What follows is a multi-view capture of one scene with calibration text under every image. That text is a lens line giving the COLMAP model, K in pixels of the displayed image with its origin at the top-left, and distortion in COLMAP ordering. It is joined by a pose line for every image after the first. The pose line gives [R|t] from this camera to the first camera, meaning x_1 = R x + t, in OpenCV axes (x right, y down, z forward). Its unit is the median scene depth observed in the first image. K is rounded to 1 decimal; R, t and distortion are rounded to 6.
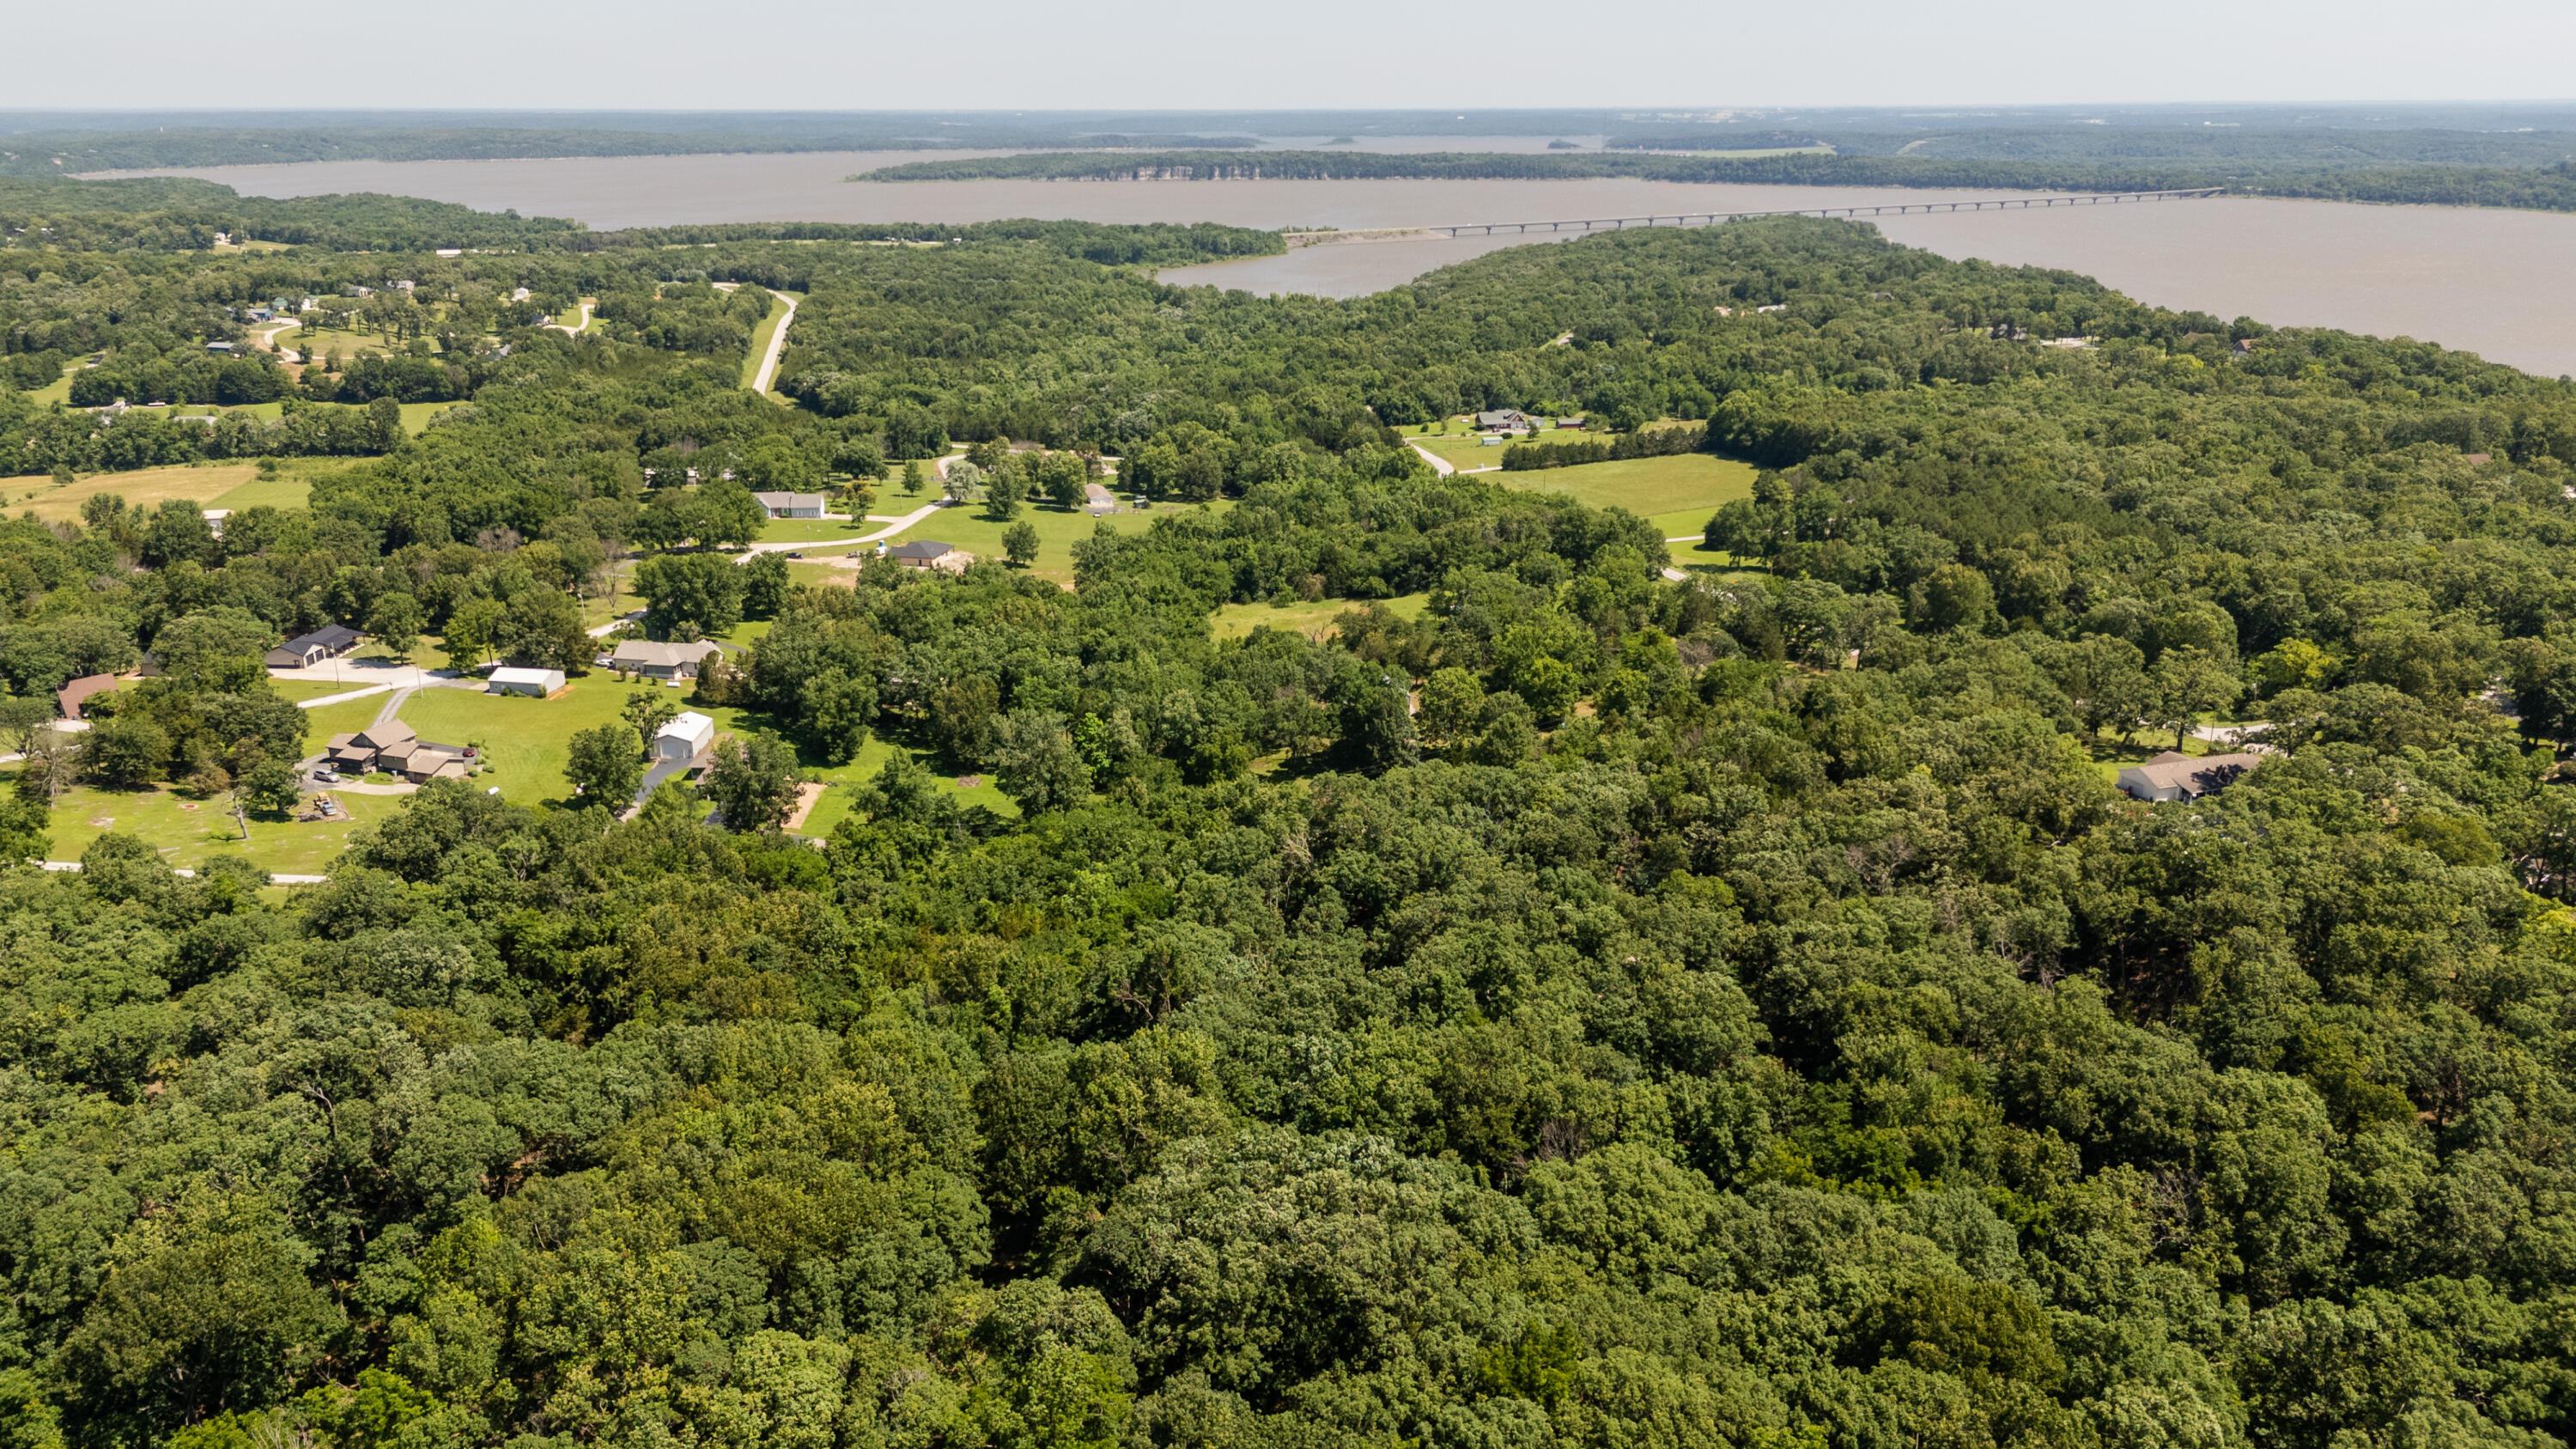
lens RADIAL K [[1892.5, 0, 1298.8], [0, 1892.5, 740.3], [0, 0, 1]] dist [0.061986, -0.057811]
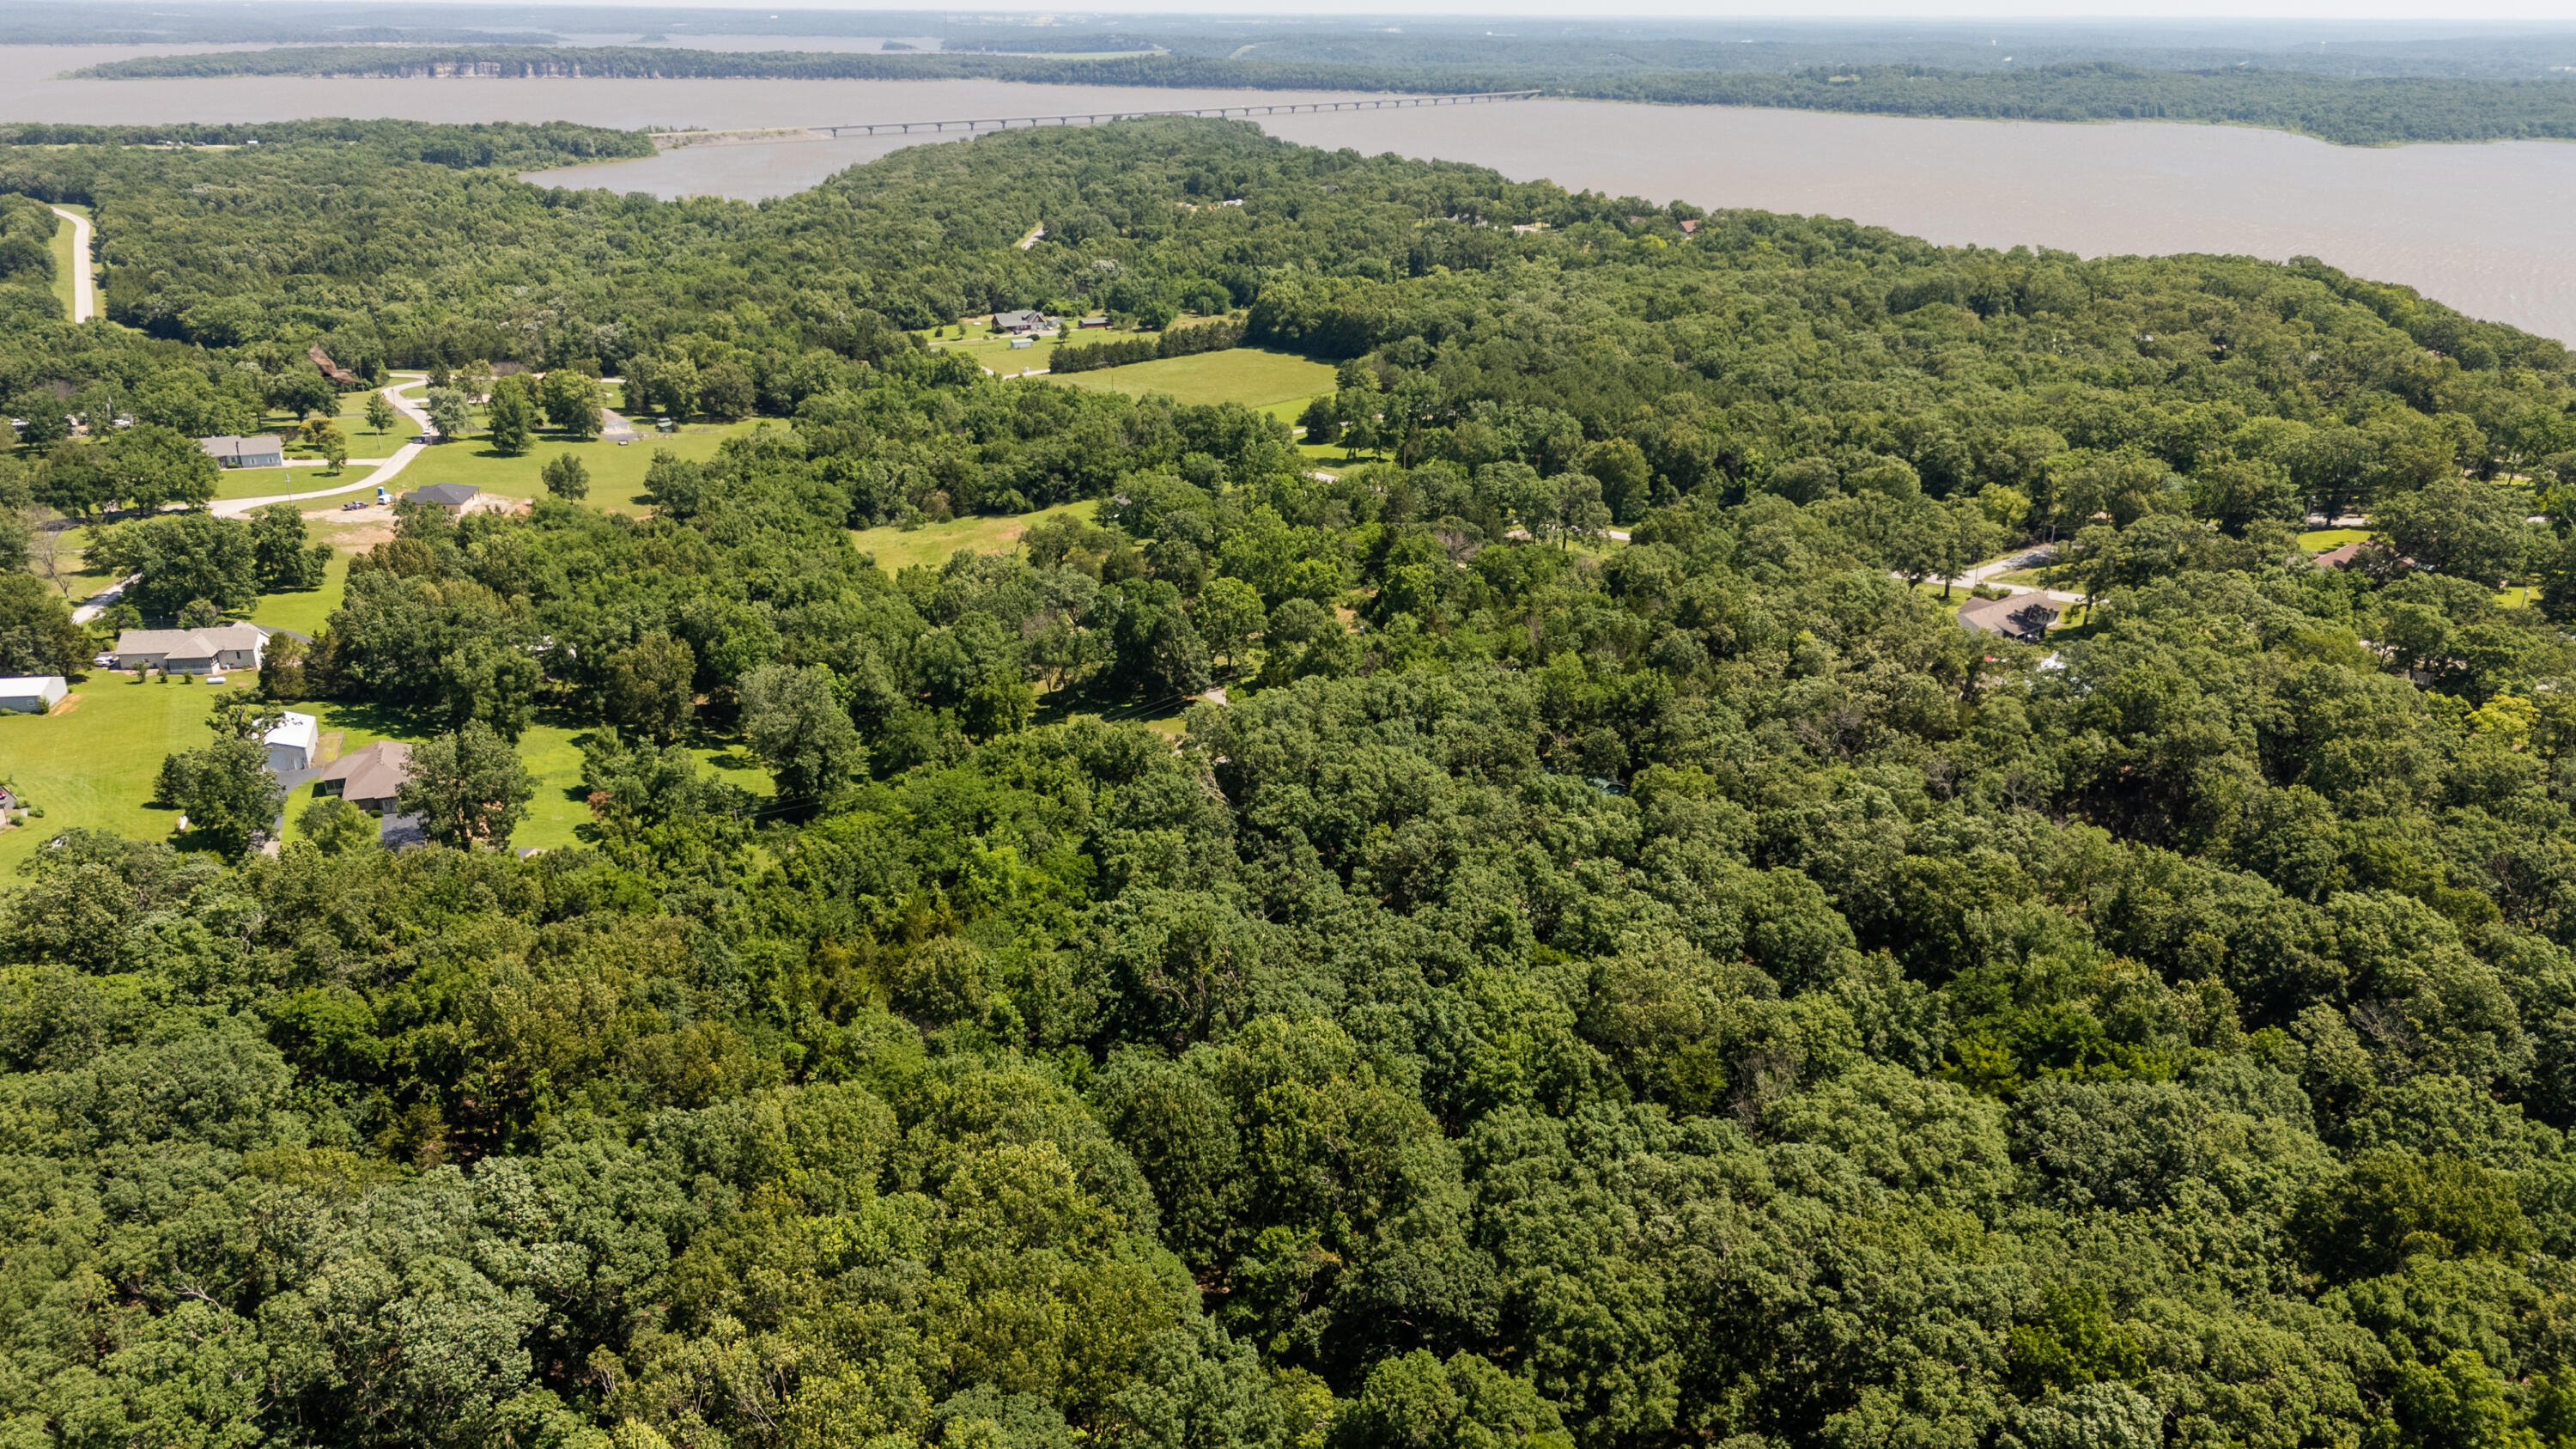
lens RADIAL K [[1892.5, 0, 1298.8], [0, 1892.5, 740.3], [0, 0, 1]] dist [0.061986, -0.057811]
pose [[0.944081, -0.108831, 0.311236, -0.084190], [0.094844, 0.993696, 0.059775, -0.005137], [-0.315779, -0.026914, 0.948451, 0.055046]]
